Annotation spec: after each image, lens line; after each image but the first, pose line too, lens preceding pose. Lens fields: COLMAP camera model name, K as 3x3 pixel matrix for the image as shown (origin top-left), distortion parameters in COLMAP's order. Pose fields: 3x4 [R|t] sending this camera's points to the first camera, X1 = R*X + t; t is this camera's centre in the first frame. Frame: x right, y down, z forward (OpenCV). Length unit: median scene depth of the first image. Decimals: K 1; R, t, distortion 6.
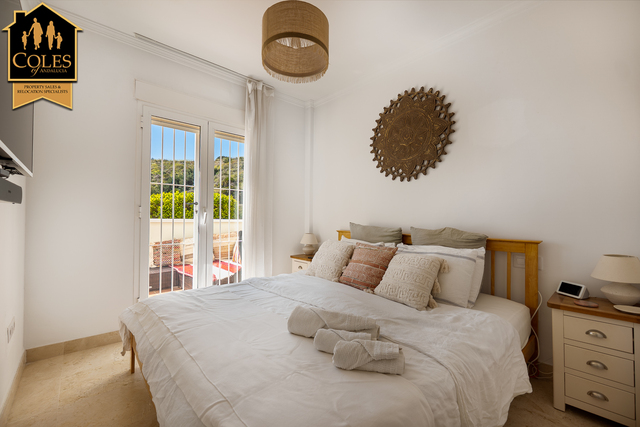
lens RADIAL K [[268.7, 0, 320.4], [0, 268.7, 214.6], [0, 0, 1]] dist [-0.004194, -0.000462]
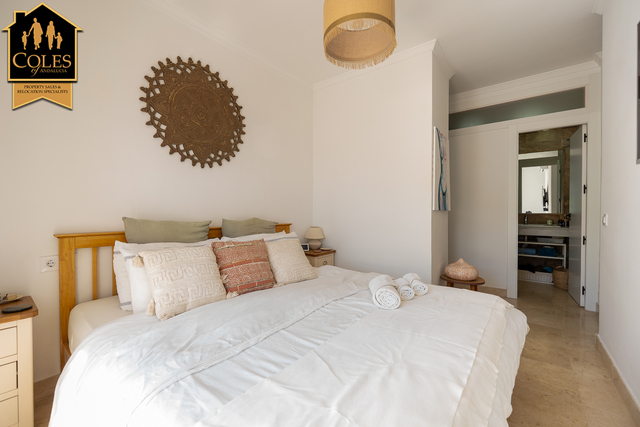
lens RADIAL K [[268.7, 0, 319.9], [0, 268.7, 212.6], [0, 0, 1]] dist [-0.004194, -0.000462]
pose [[-0.172178, -0.014422, 0.984960, -0.597380], [-0.013188, 0.999837, 0.012334, 0.006452], [-0.984978, -0.010866, -0.172340, 0.761761]]
